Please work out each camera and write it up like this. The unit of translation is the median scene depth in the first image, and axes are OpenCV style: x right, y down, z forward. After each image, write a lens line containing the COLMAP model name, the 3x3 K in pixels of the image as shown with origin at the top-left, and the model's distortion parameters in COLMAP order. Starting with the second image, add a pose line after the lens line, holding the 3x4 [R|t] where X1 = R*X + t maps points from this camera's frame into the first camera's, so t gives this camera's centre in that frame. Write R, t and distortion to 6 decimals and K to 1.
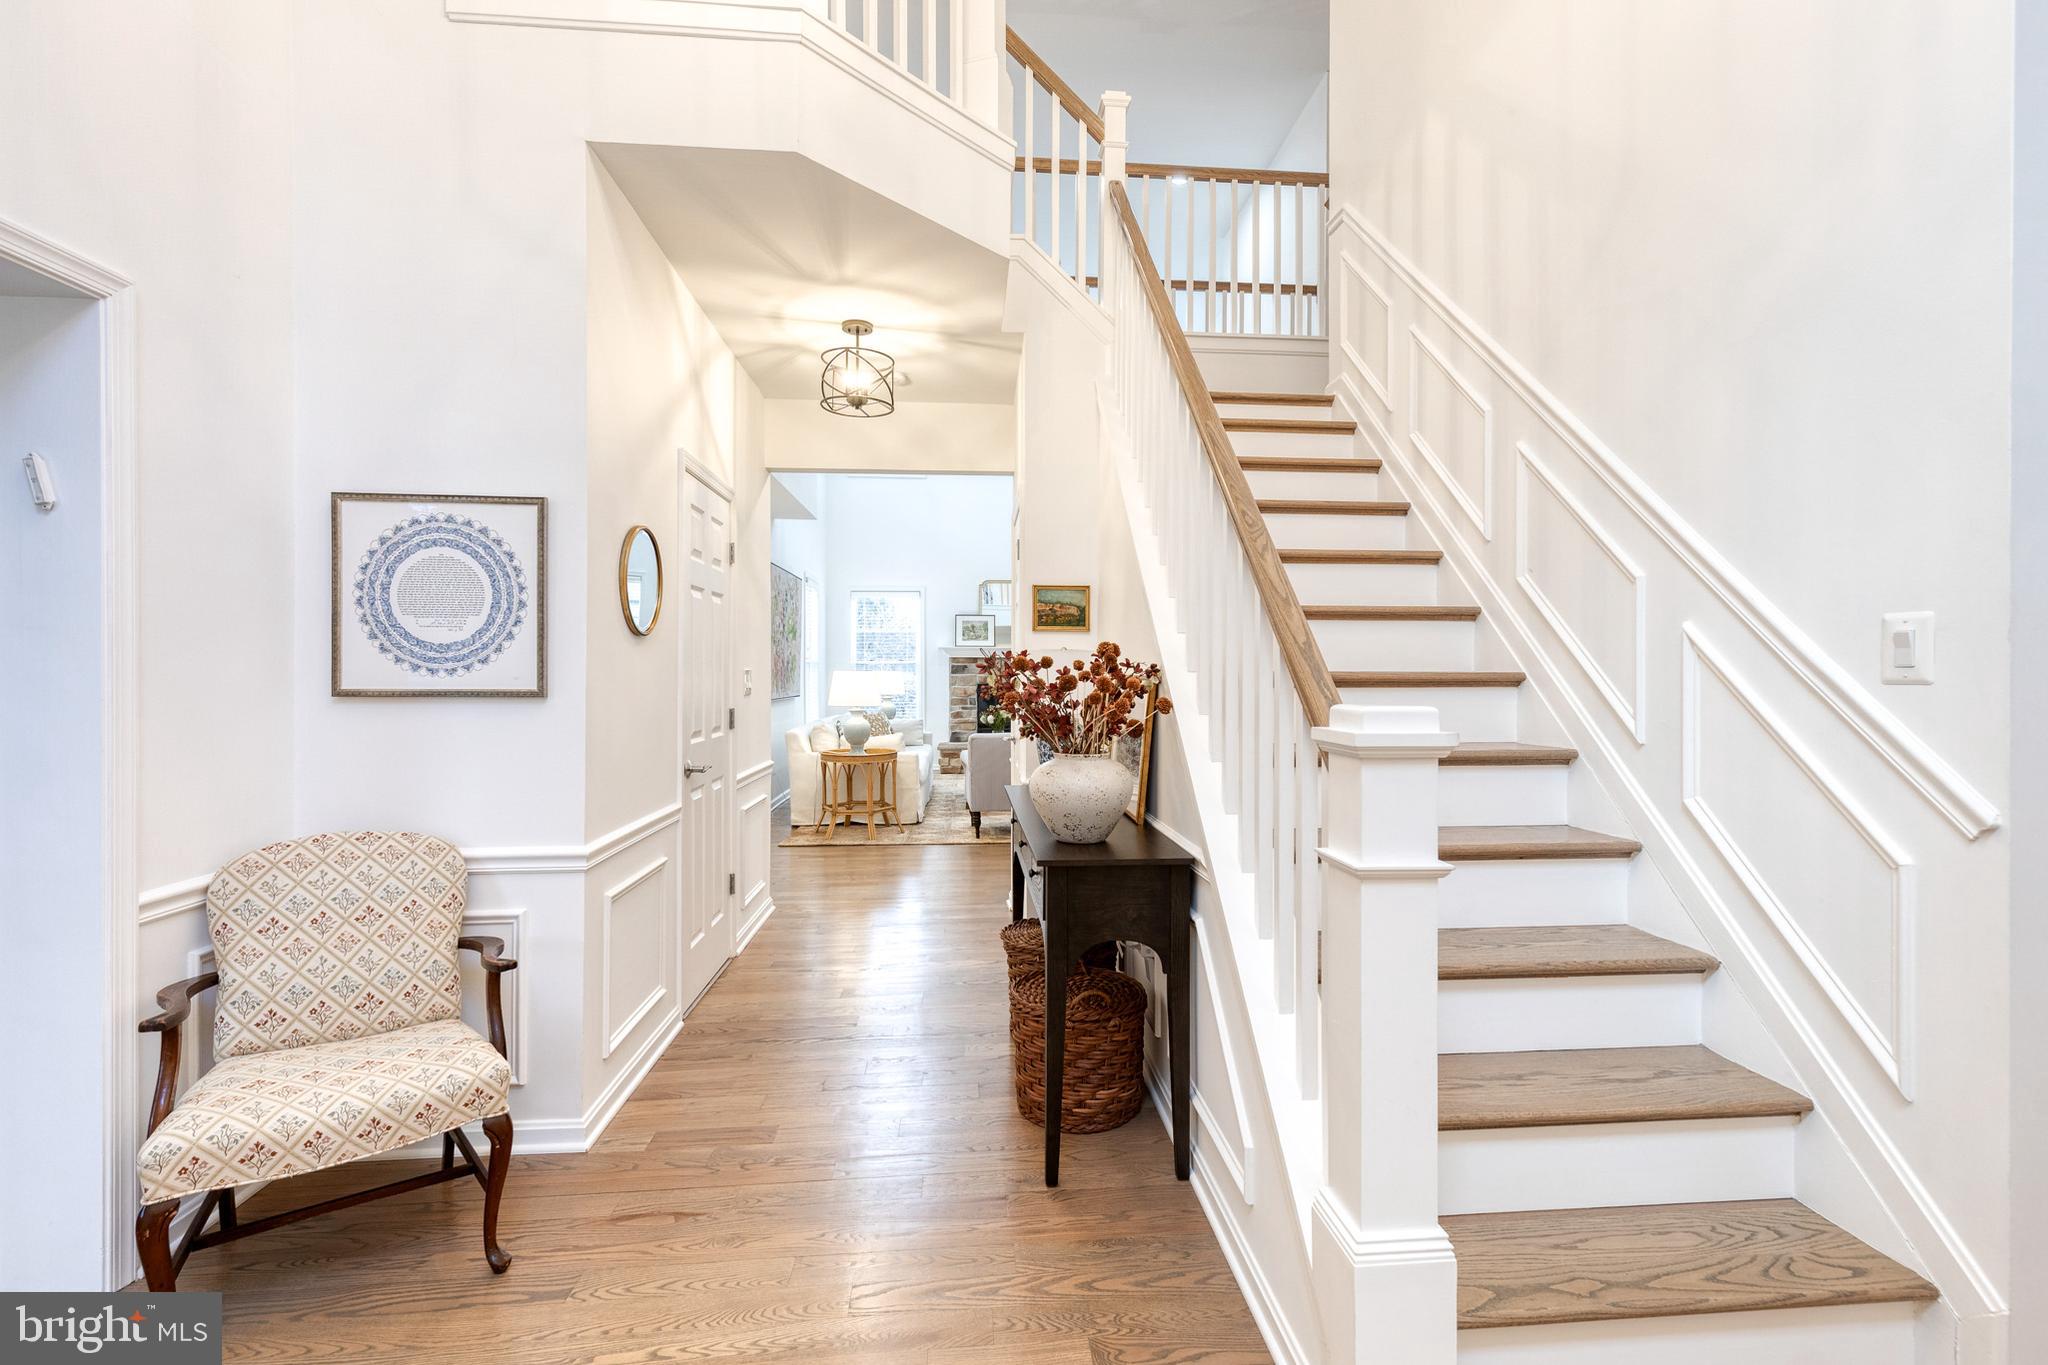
lens RADIAL K [[927.8, 0, 1040.3], [0, 927.8, 677.3], [0, 0, 1]] dist [0.011957, -0.002063]
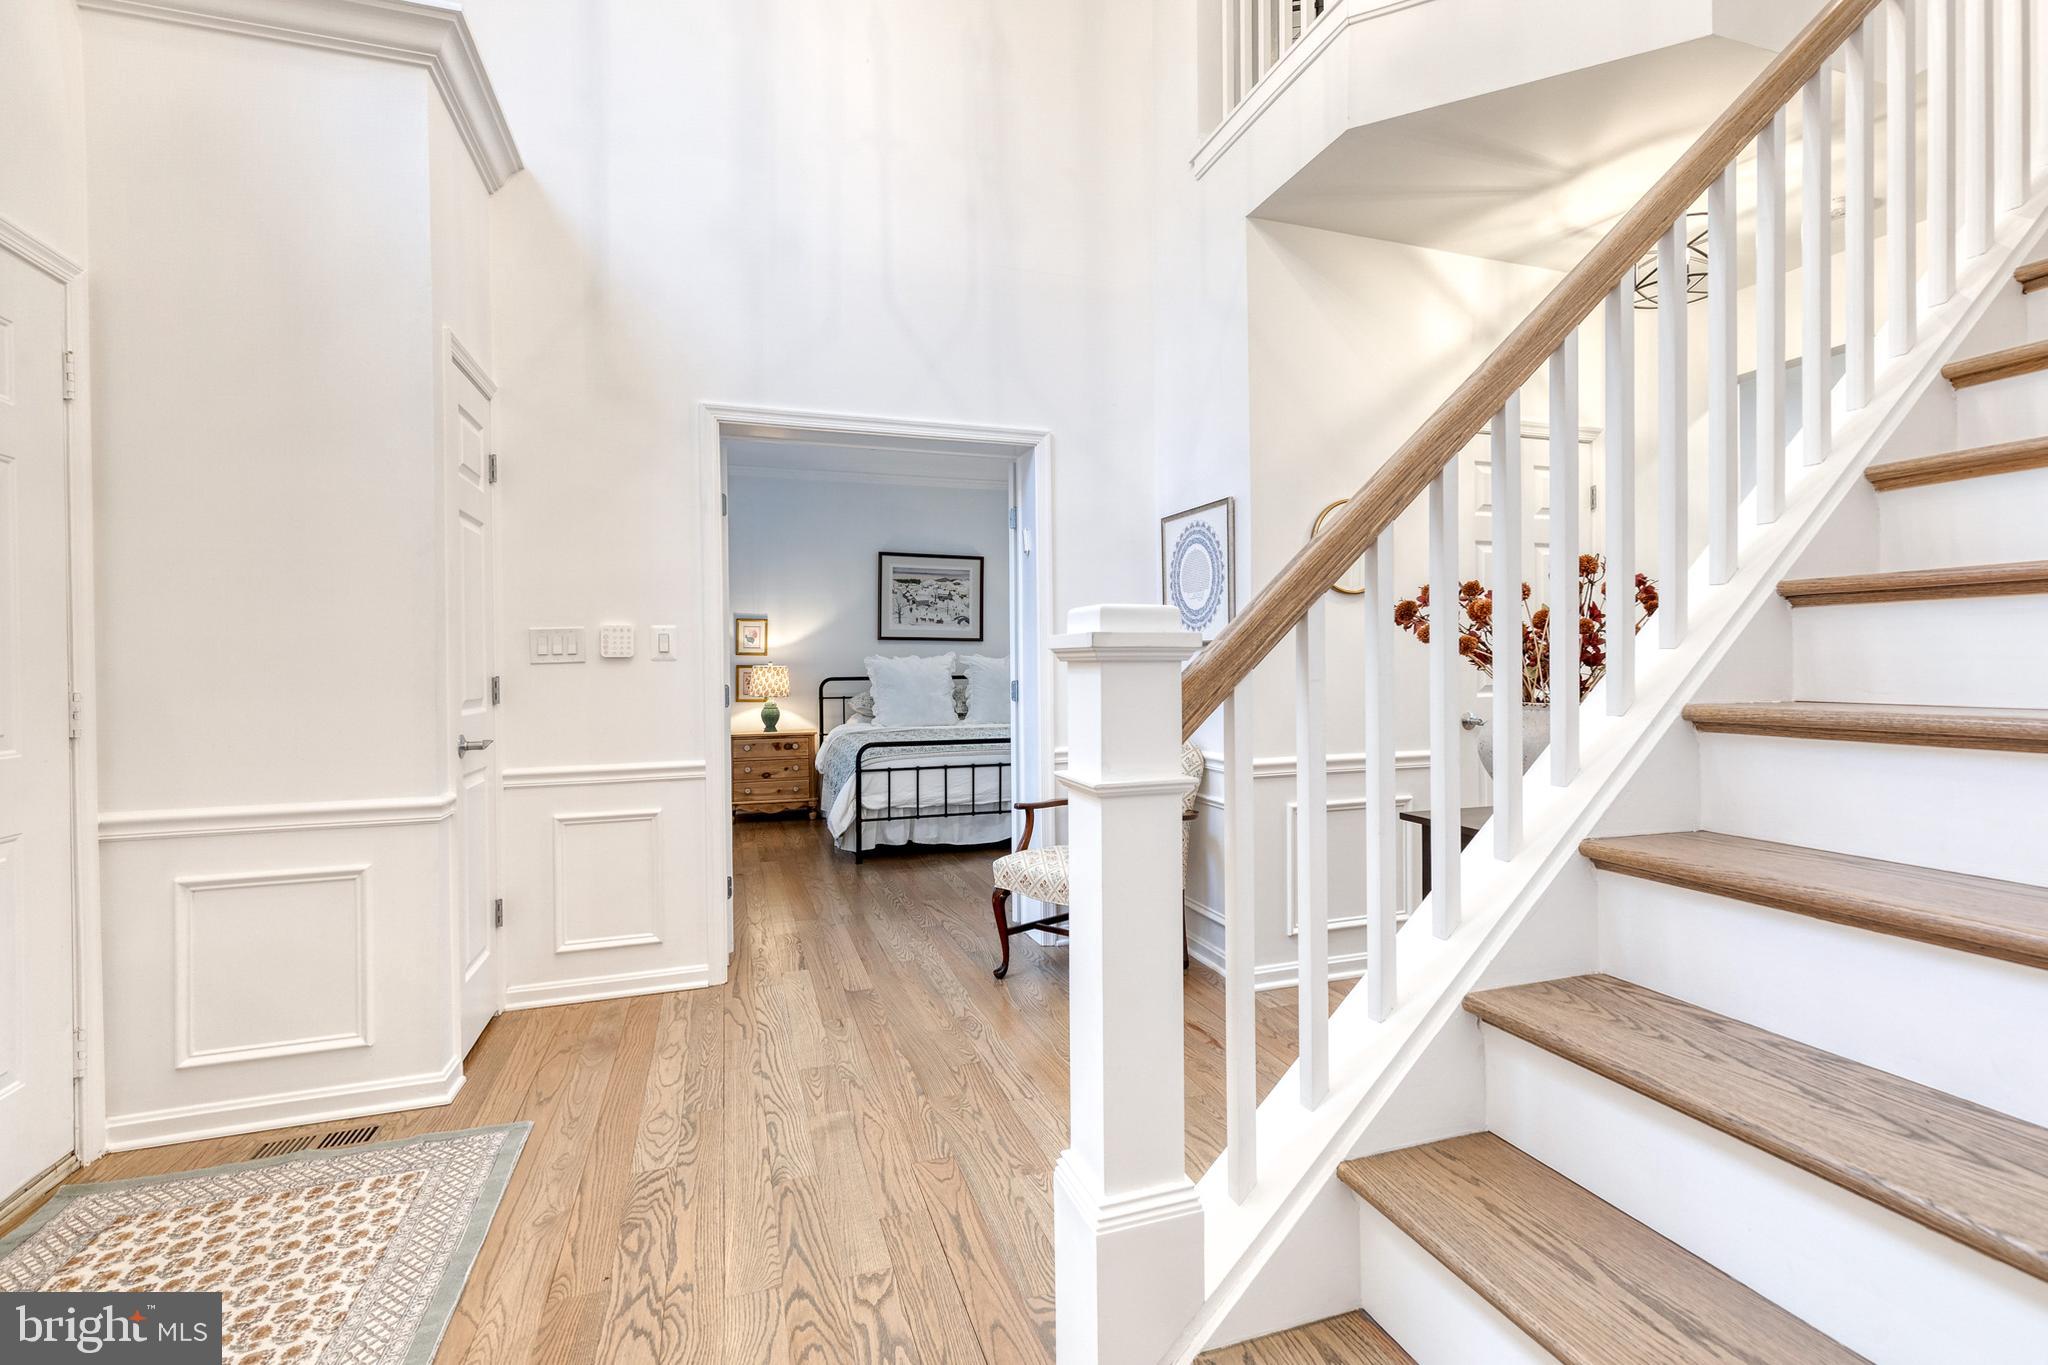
lens RADIAL K [[927.8, 0, 1034.0], [0, 927.8, 669.6], [0, 0, 1]] dist [0.011957, -0.002063]
pose [[0.230136, 0.003303, -0.973153, 0.720556], [0.000225, 0.999994, 0.003447, 0.053021], [0.973159, -0.001013, 0.230134, 0.415894]]
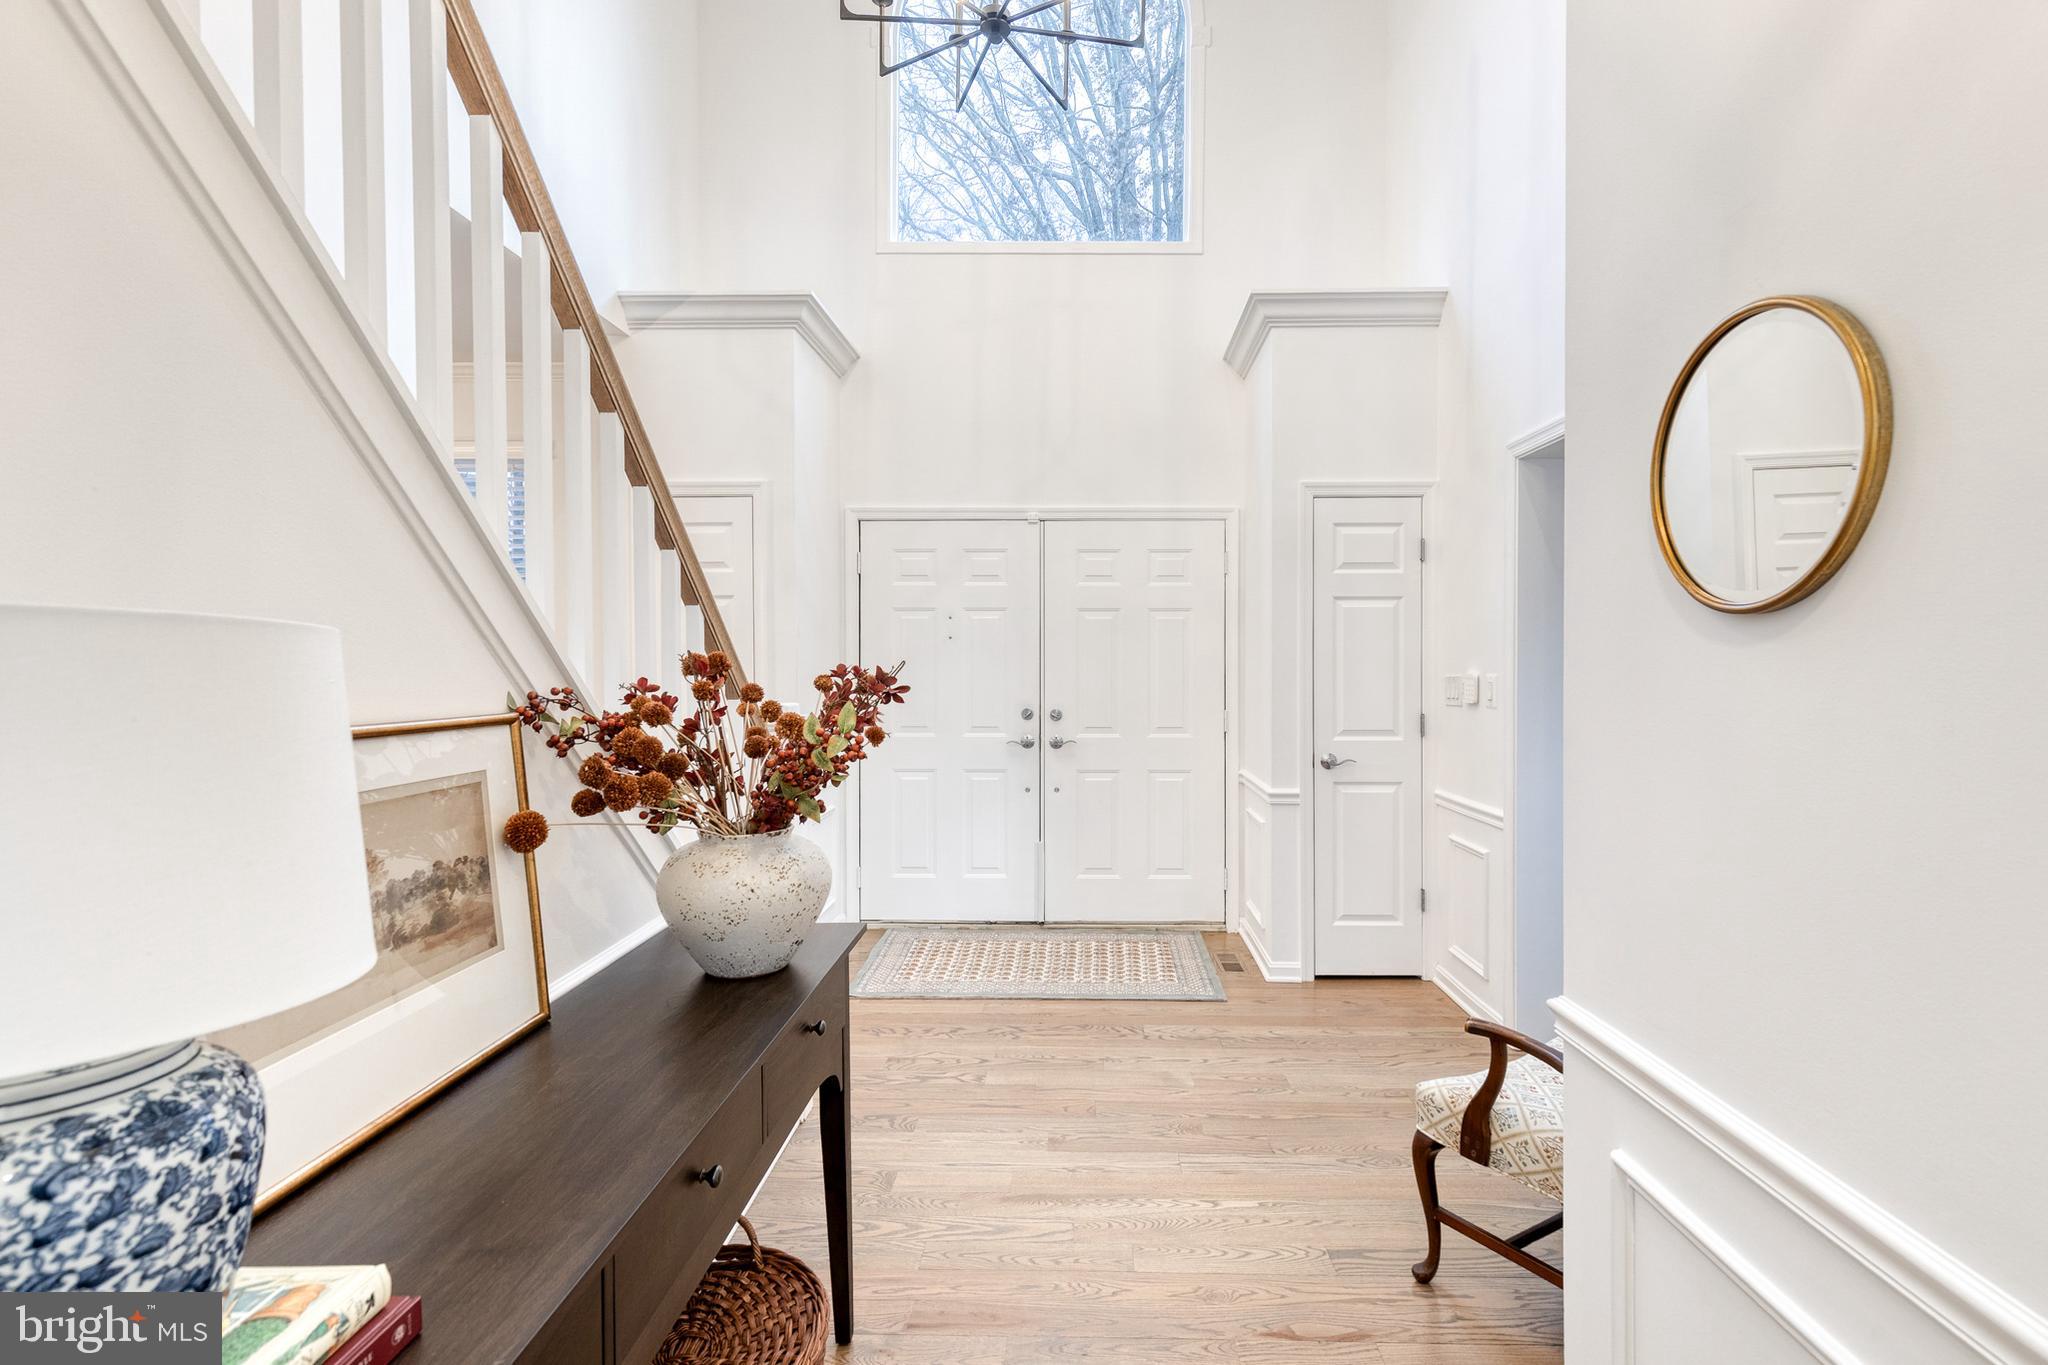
lens RADIAL K [[927.8, 0, 1066.5], [0, 927.8, 667.3], [0, 0, 1]] dist [0.011957, -0.002063]
pose [[-0.994591, 0.004869, 0.103756, -0.247774], [0.006160, 0.999907, 0.012133, -0.037711], [-0.103688, 0.012706, -0.994529, 1.668749]]
